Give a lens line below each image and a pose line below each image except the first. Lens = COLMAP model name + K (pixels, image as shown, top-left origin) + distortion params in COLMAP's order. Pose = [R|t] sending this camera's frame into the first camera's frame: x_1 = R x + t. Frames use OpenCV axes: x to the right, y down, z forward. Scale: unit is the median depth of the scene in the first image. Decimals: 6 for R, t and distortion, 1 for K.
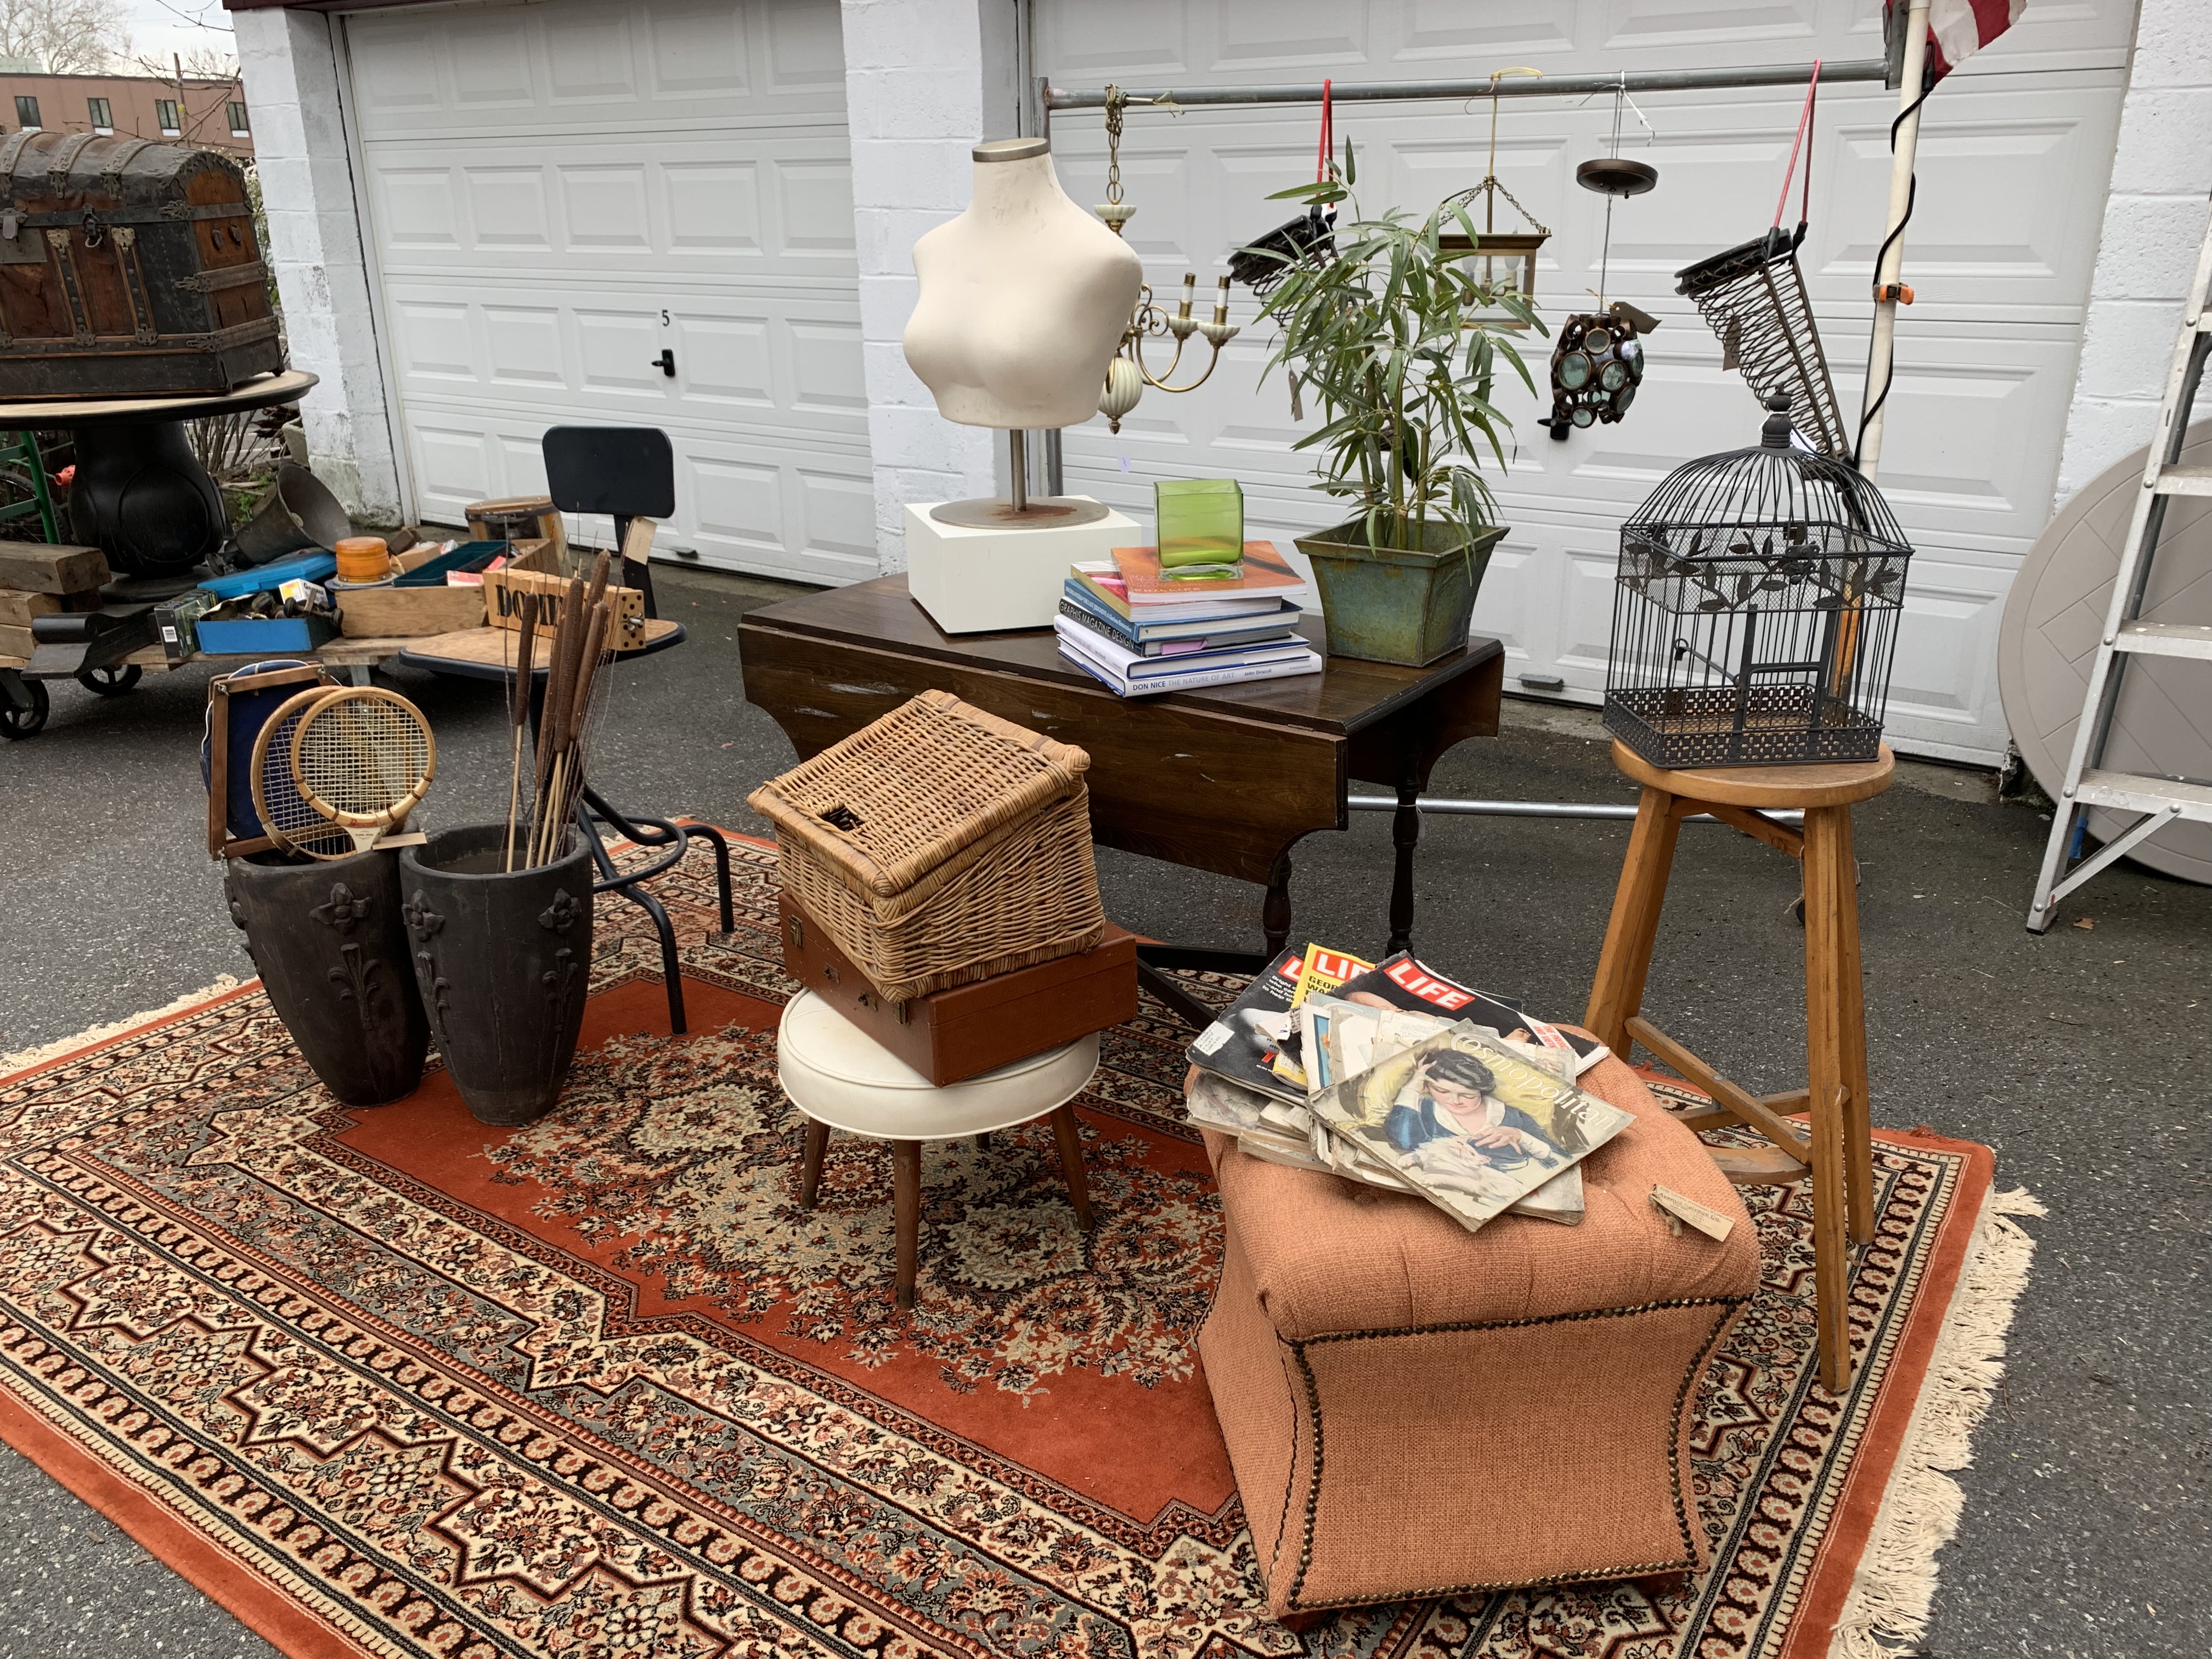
lens RADIAL K [[1678.0, 0, 1102.9], [0, 1678.0, 825.2], [0, 0, 1]] dist [0.017477, -0.013880]
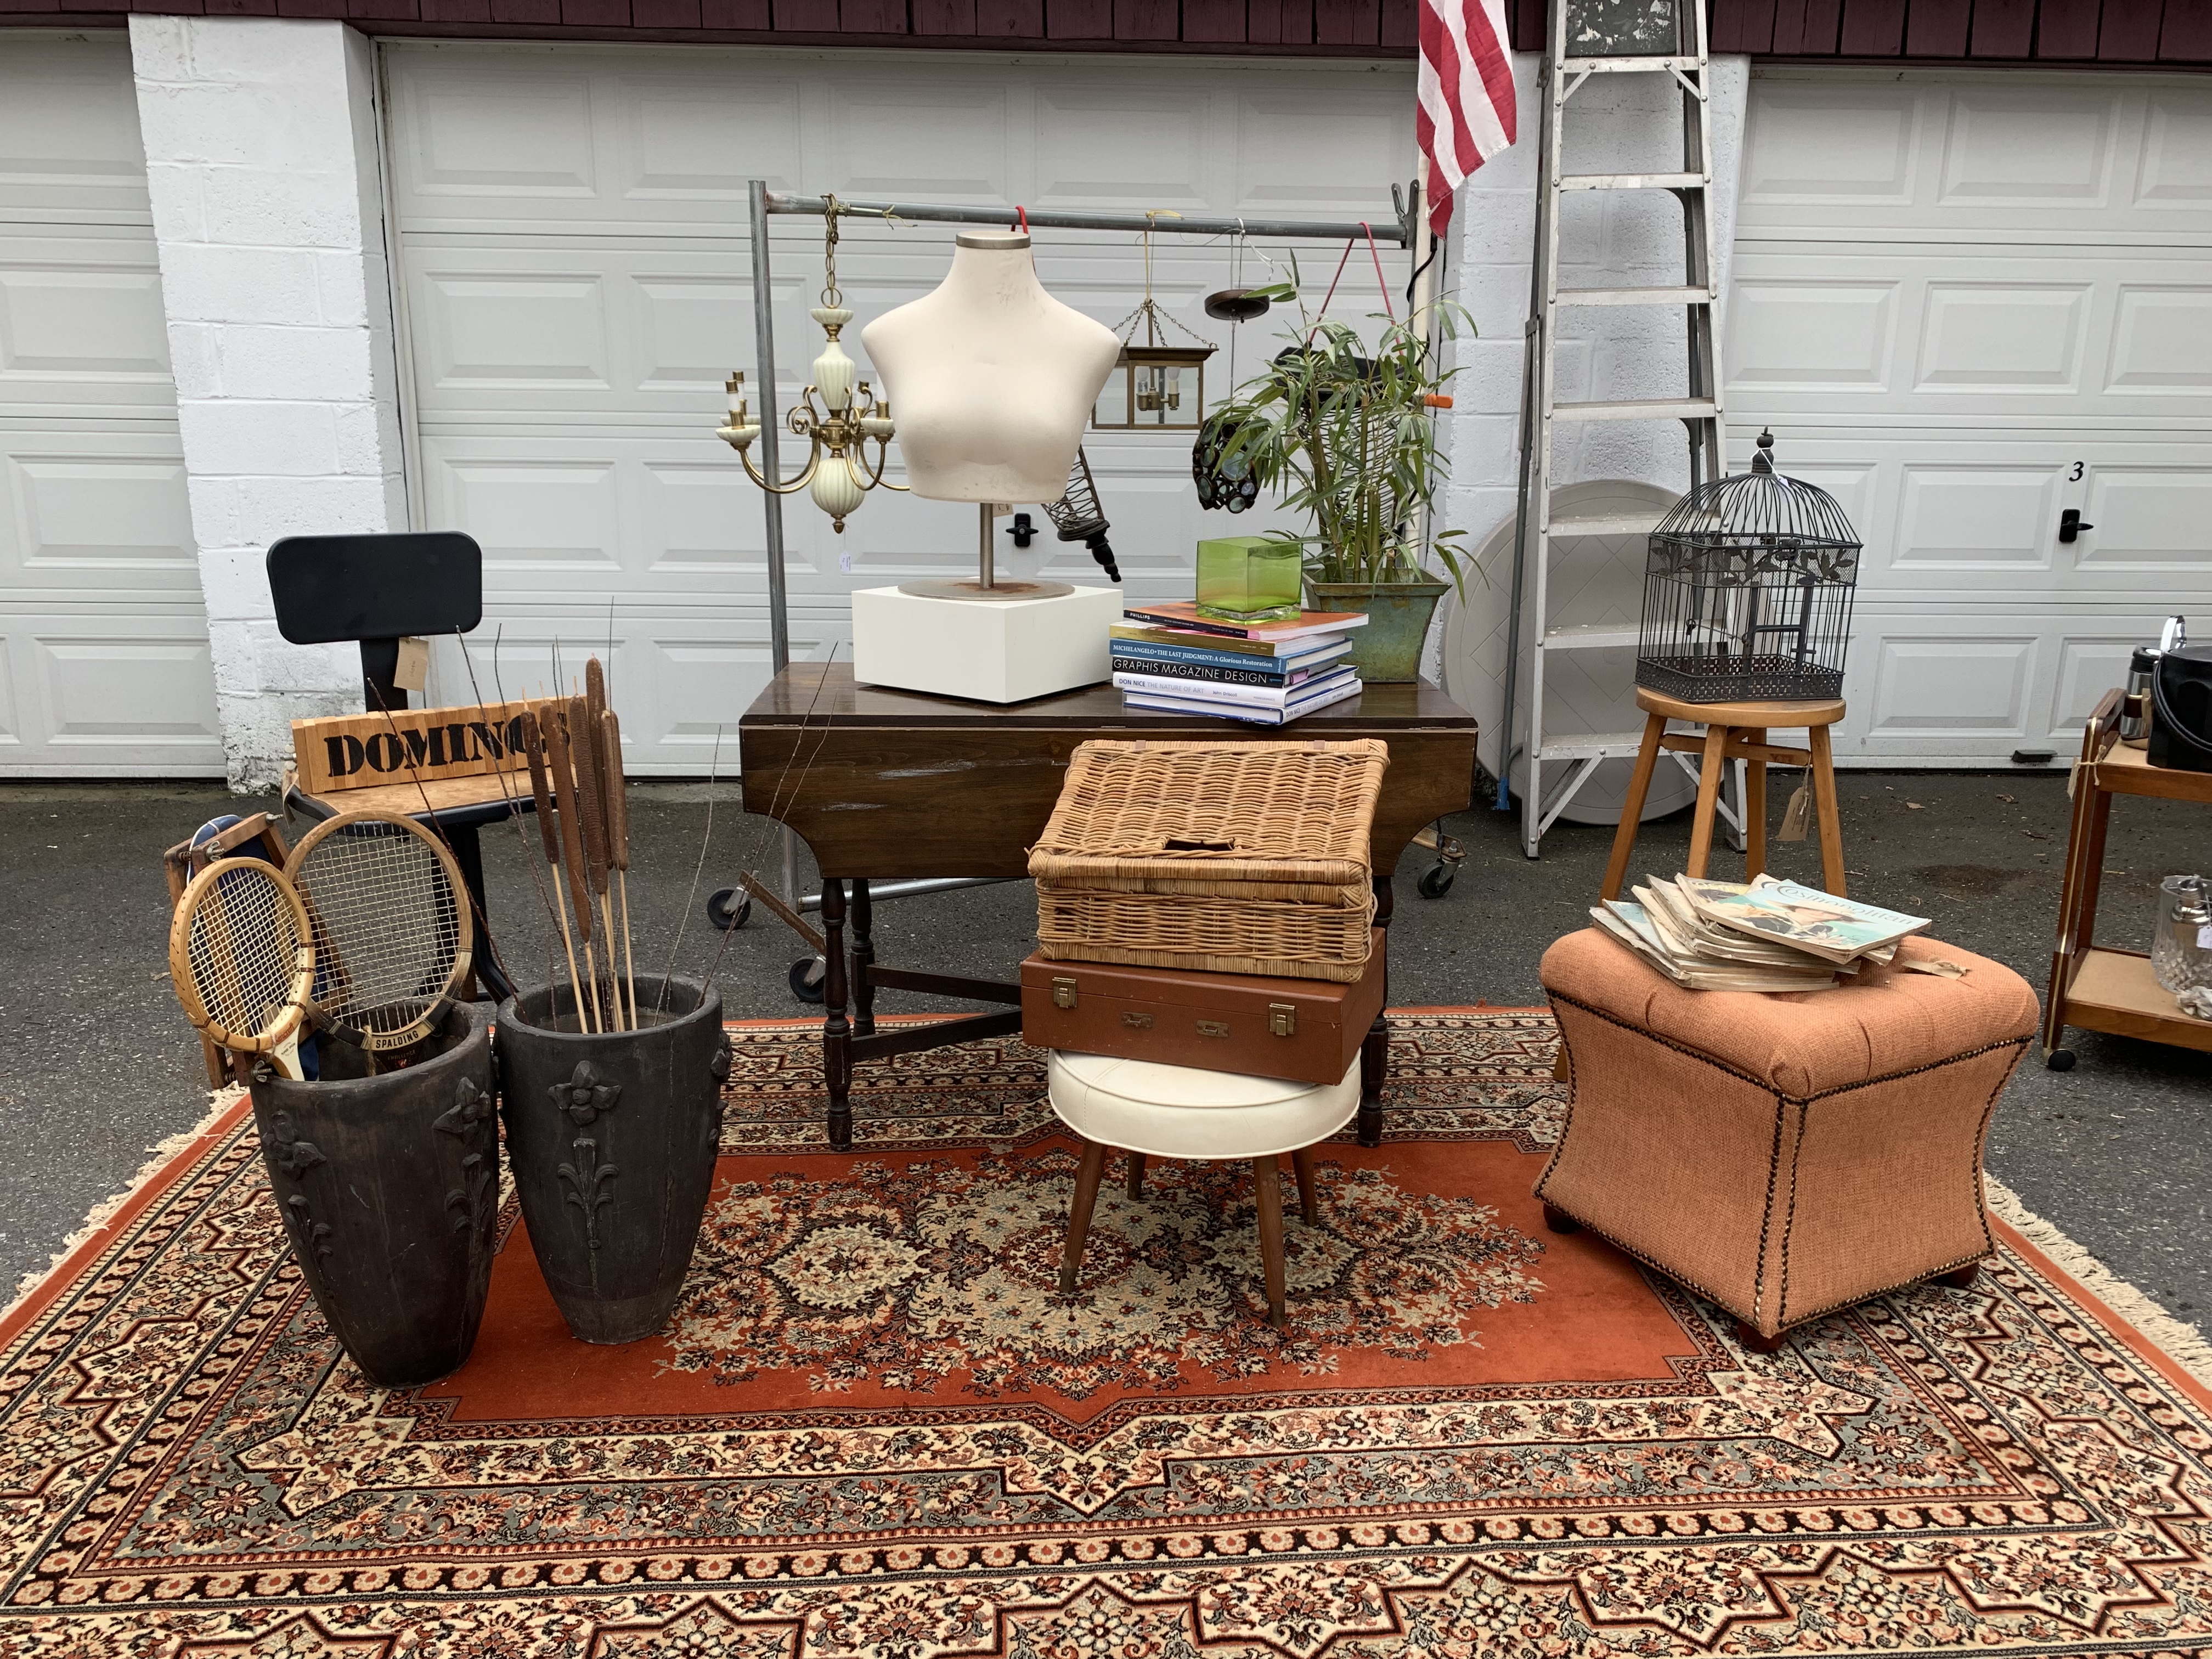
lens RADIAL K [[1678.0, 0, 1115.0], [0, 1678.0, 832.1], [0, 0, 1]] dist [0.017477, -0.013880]
pose [[0.792043, -0.139572, 0.594296, -0.646411], [0.193735, 0.980657, -0.027889, 0.001365], [-0.578908, 0.137225, 0.803763, 0.166238]]
